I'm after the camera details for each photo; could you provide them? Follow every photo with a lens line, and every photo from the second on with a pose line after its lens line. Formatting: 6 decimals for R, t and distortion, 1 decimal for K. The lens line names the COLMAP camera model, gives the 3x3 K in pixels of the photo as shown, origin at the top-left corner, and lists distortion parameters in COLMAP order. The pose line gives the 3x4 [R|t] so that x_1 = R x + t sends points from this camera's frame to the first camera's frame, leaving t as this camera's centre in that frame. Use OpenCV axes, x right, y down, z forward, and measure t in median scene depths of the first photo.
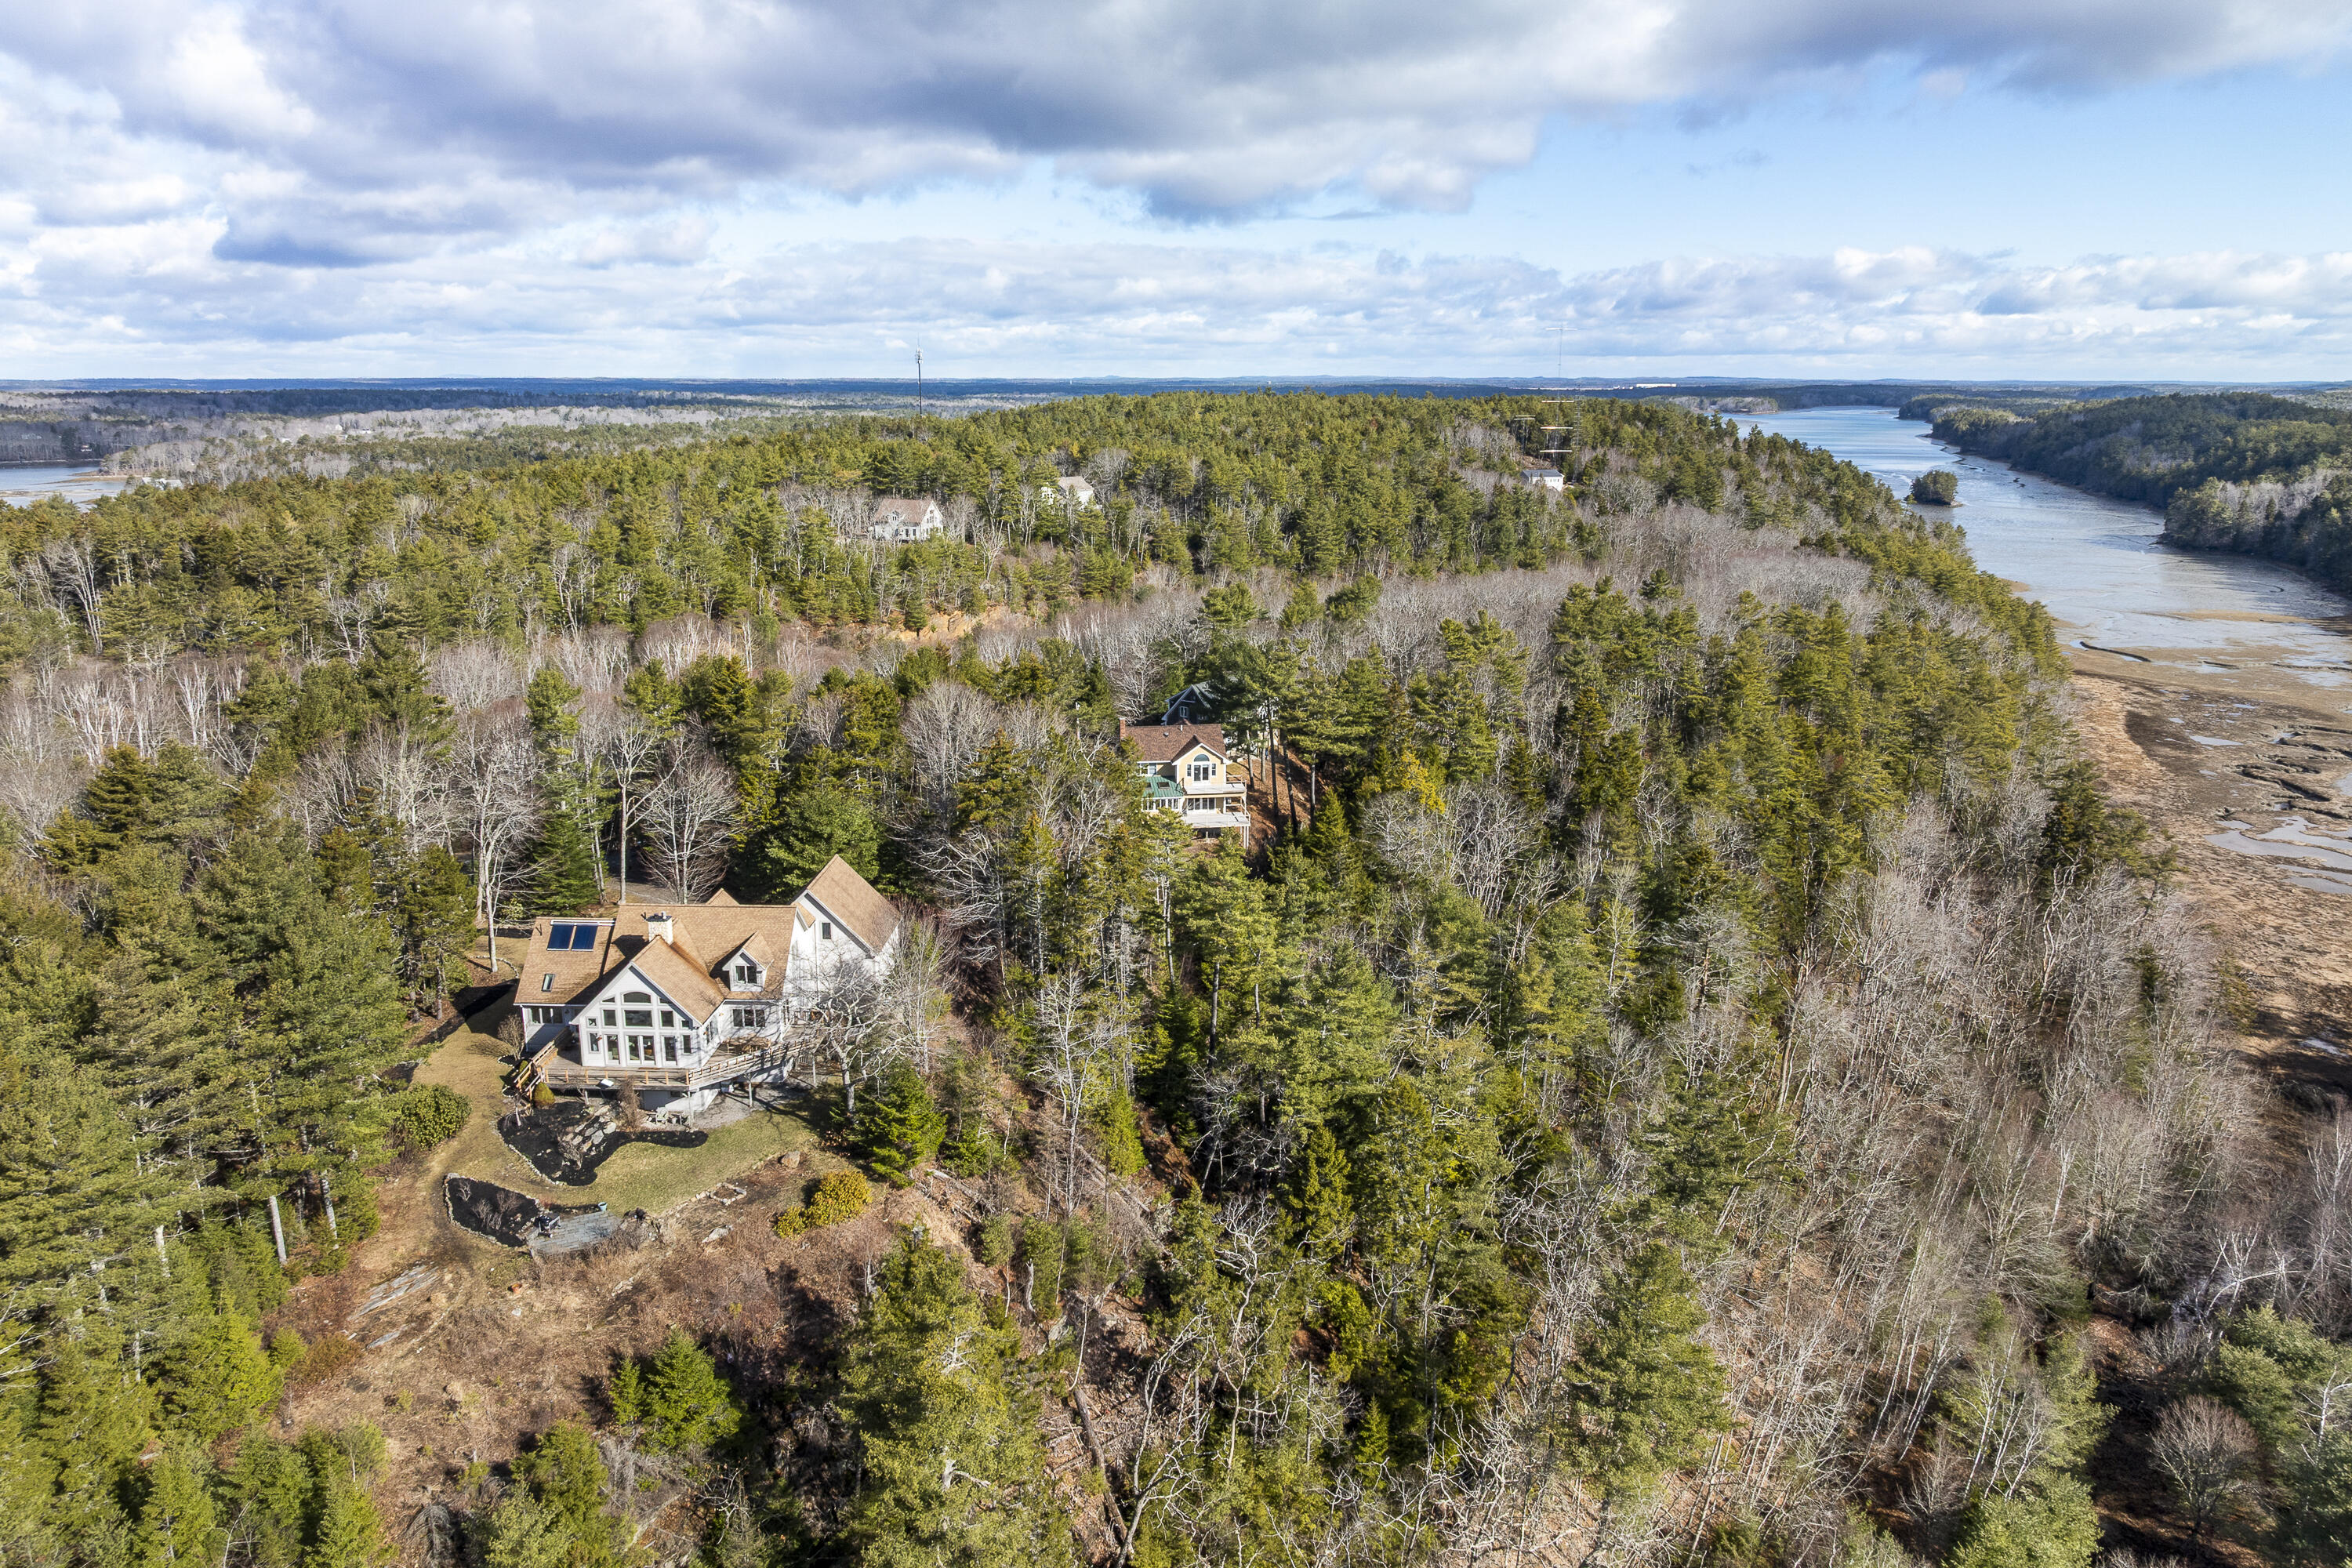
lens RADIAL K [[1621.8, 0, 1174.0], [0, 1621.8, 739.1], [0, 0, 1]] dist [-0.006849, -0.004399]
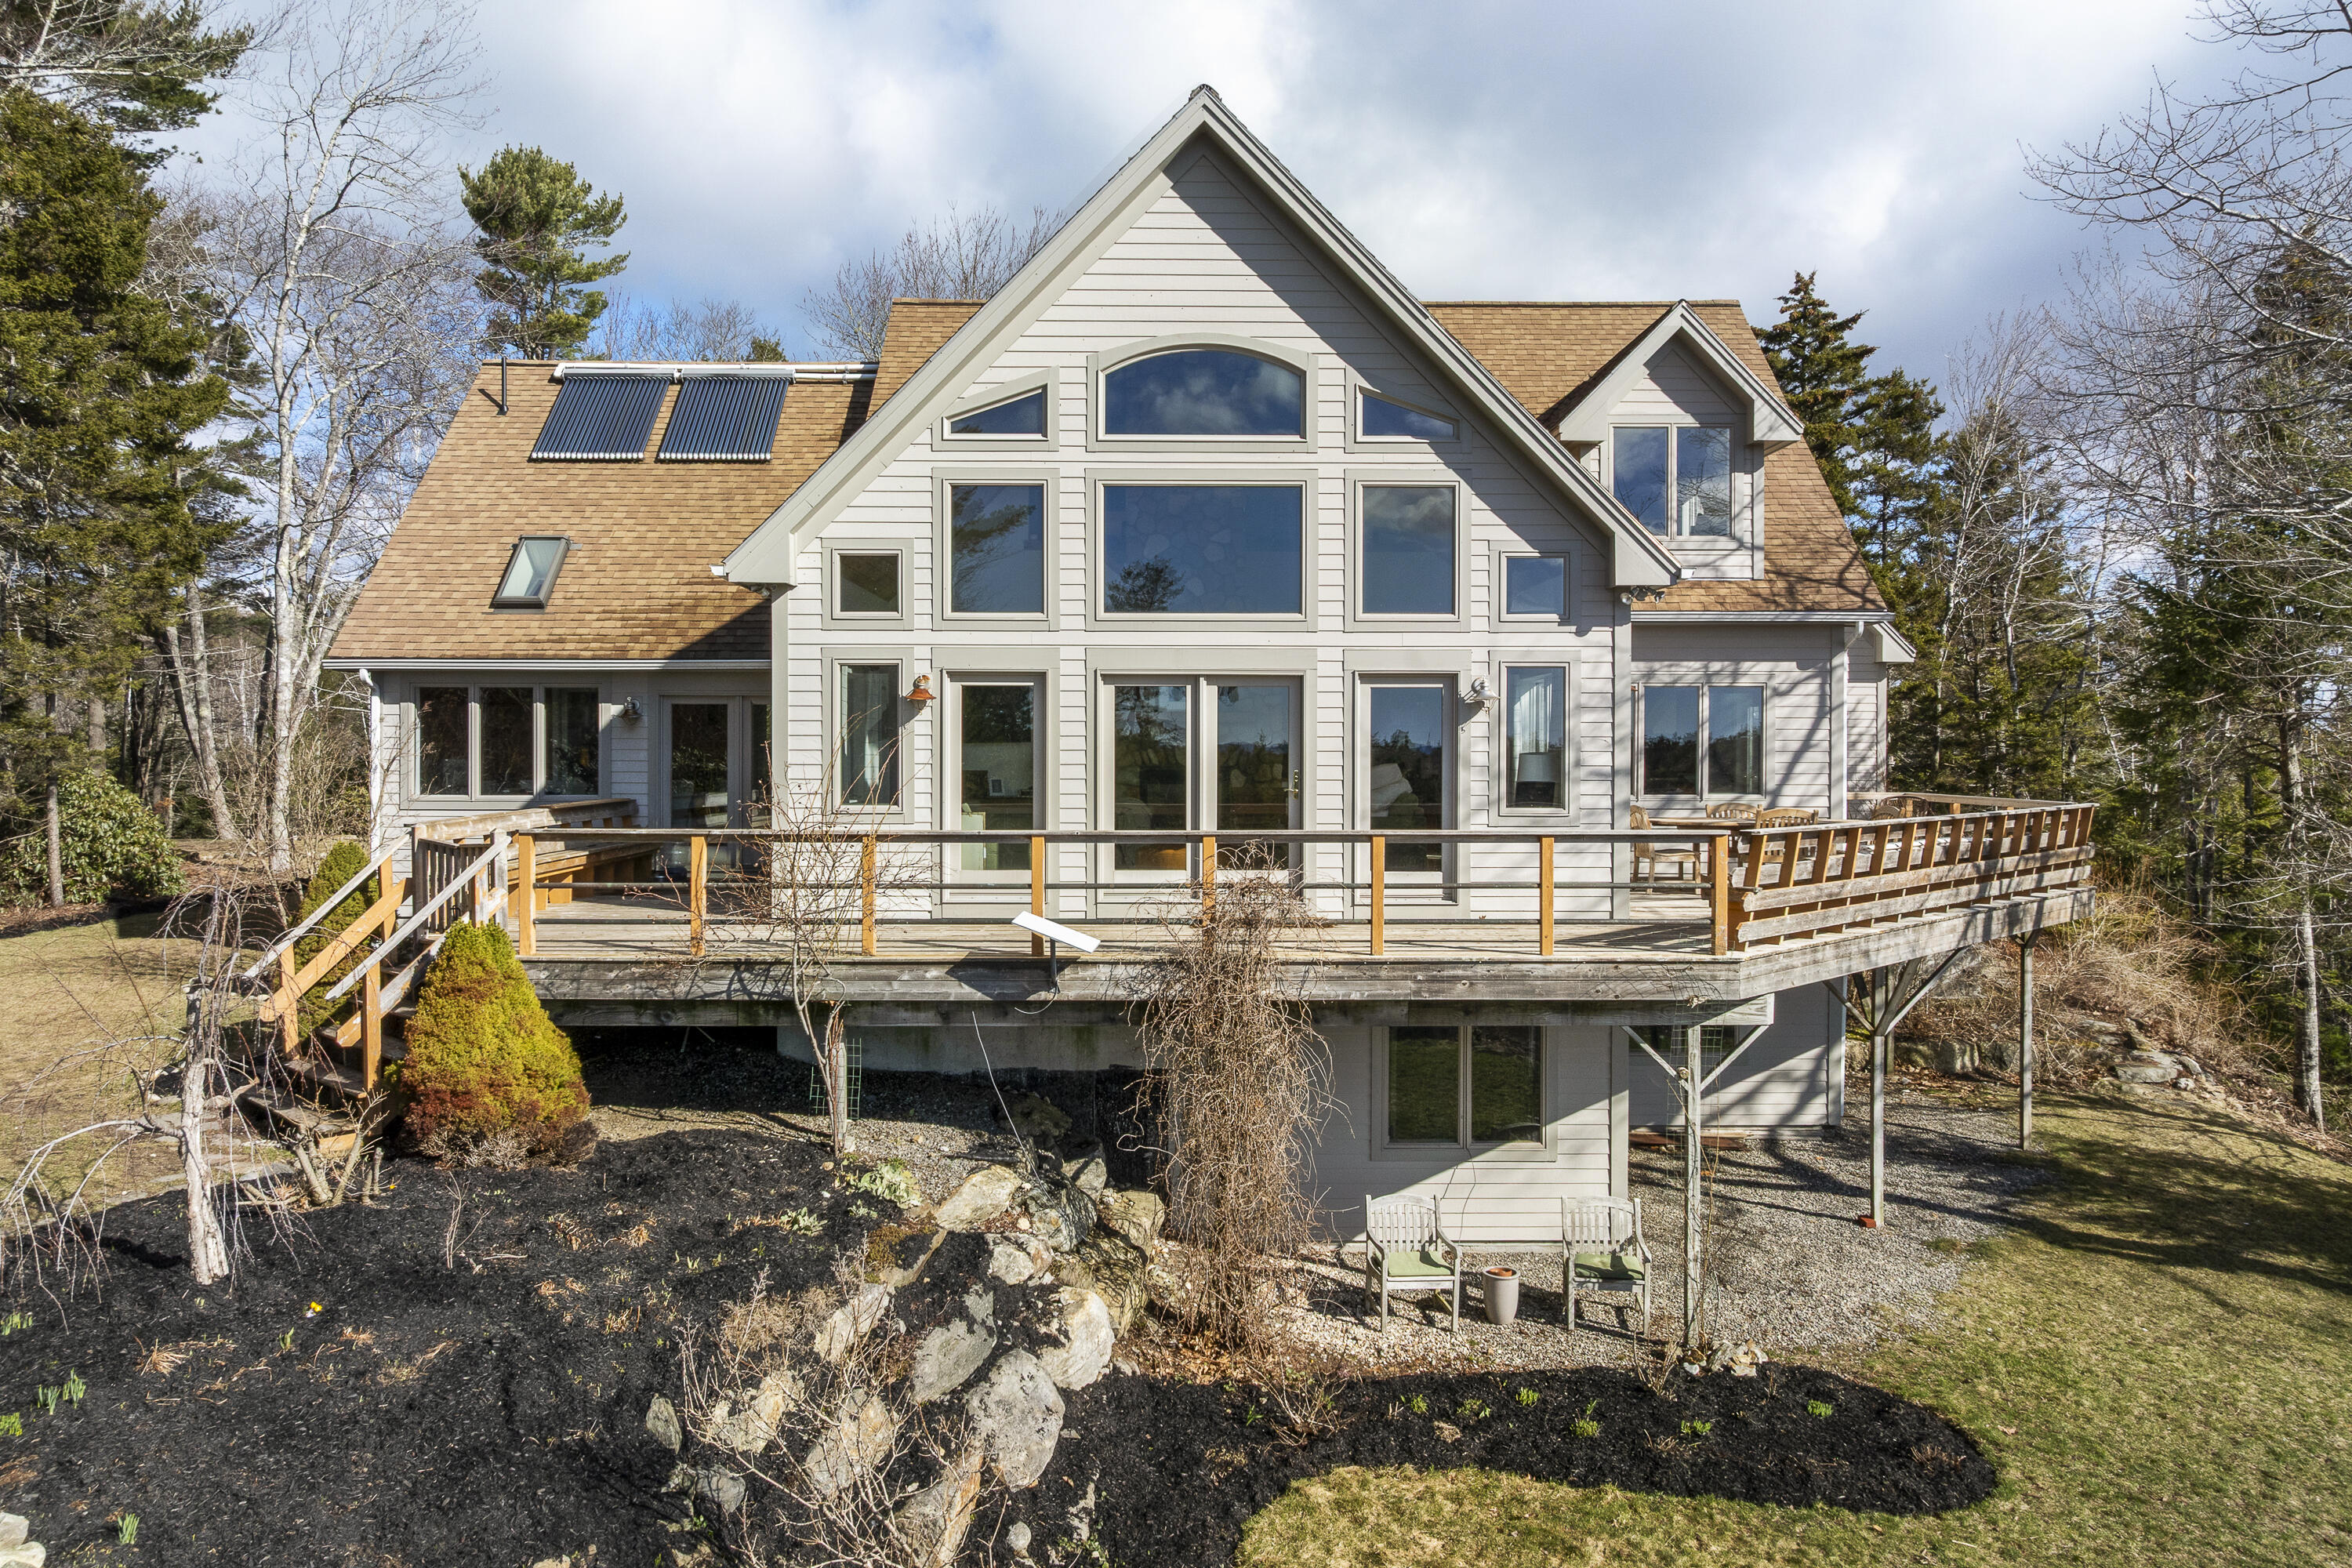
lens RADIAL K [[1668.5, 0, 1158.0], [0, 1668.5, 736.1], [0, 0, 1]] dist [-0.006350, -0.002898]
pose [[0.999088, 0.005219, 0.042380, -0.329498], [0.004221, 0.975571, -0.219646, 0.212964], [-0.042491, 0.219625, 0.974659, 0.834539]]
